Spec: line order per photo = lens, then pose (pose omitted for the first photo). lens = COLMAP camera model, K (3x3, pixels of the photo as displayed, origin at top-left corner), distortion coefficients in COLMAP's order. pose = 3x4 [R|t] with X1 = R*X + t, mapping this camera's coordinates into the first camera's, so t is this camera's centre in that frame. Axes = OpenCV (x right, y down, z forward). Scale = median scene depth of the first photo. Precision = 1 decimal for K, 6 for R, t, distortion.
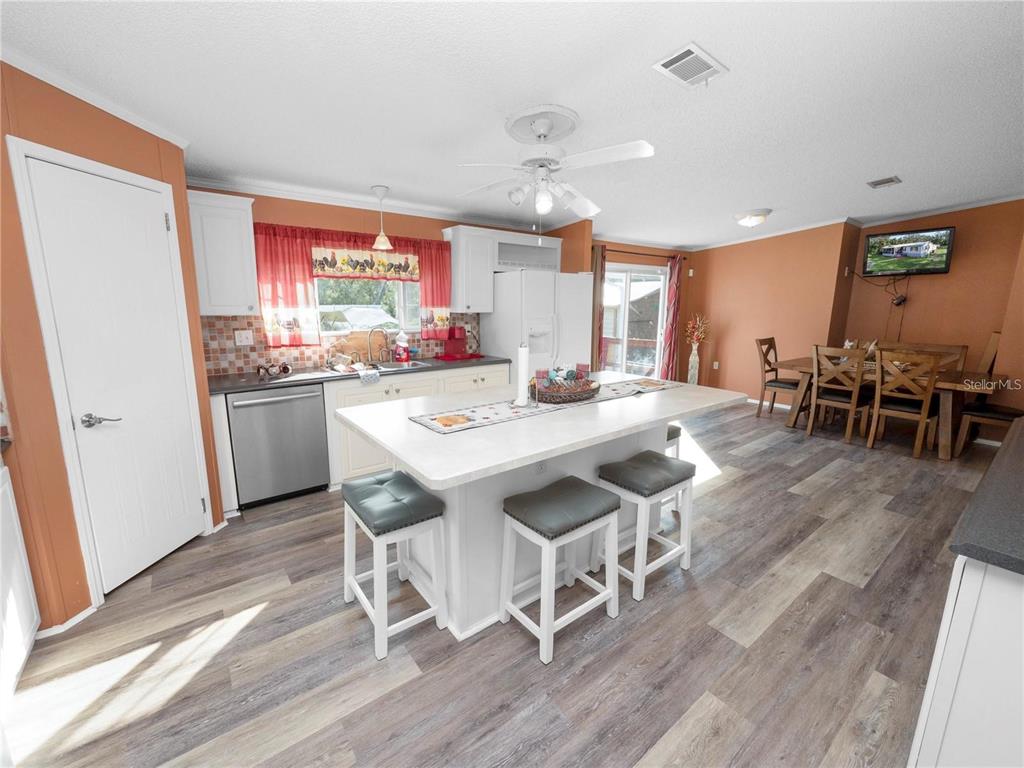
lens RADIAL K [[429.1, 0, 507.2], [0, 429.1, 381.6], [0, 0, 1]] dist [-0.008541, 0.000449]
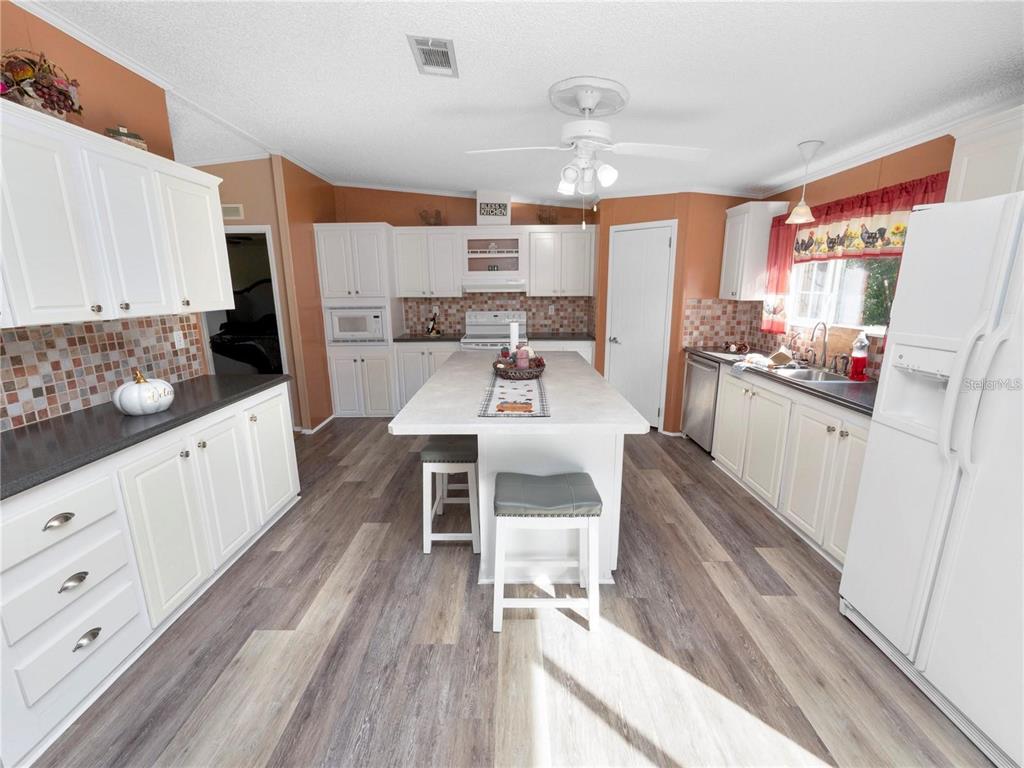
lens RADIAL K [[429.1, 0, 507.2], [0, 429.1, 381.6], [0, 0, 1]] dist [-0.008541, 0.000449]
pose [[-0.614349, 0.168345, -0.770867, 0.757774], [-0.139805, 0.938292, 0.316327, -0.221315], [0.776550, 0.302106, -0.552903, 1.182059]]
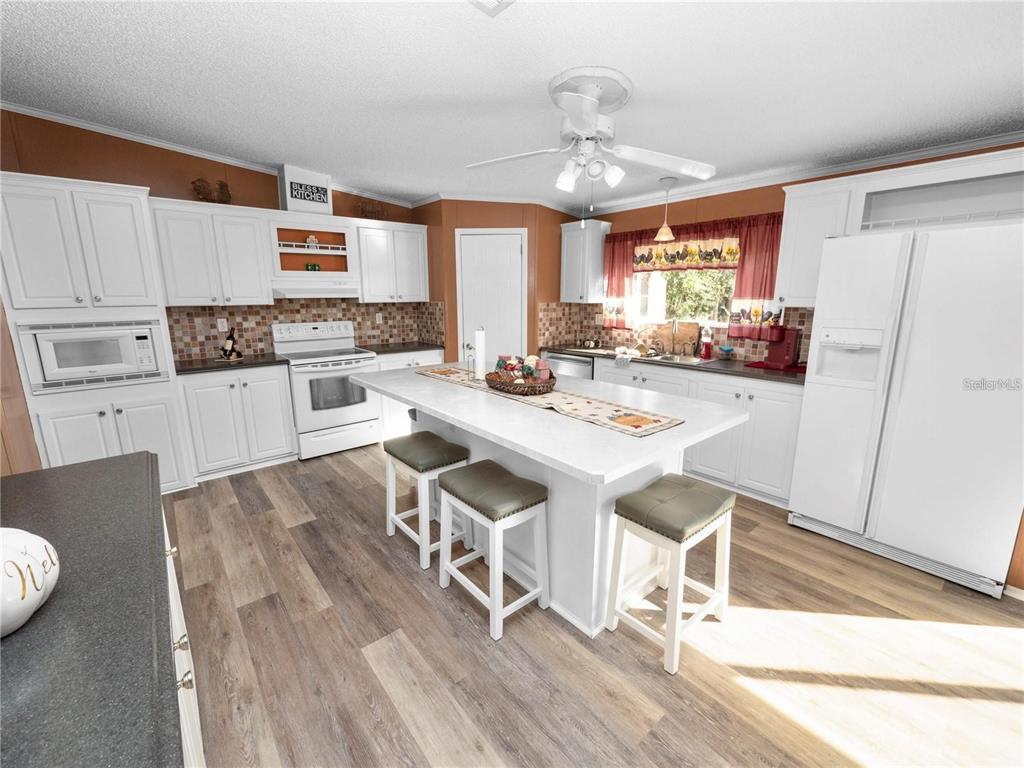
lens RADIAL K [[429.1, 0, 507.2], [0, 429.1, 381.6], [0, 0, 1]] dist [-0.008541, 0.000449]
pose [[0.039550, 0.194440, -0.980117, 0.803559], [-0.176713, 0.966784, 0.184664, -0.115236], [0.983468, 0.165895, 0.072596, 0.658629]]
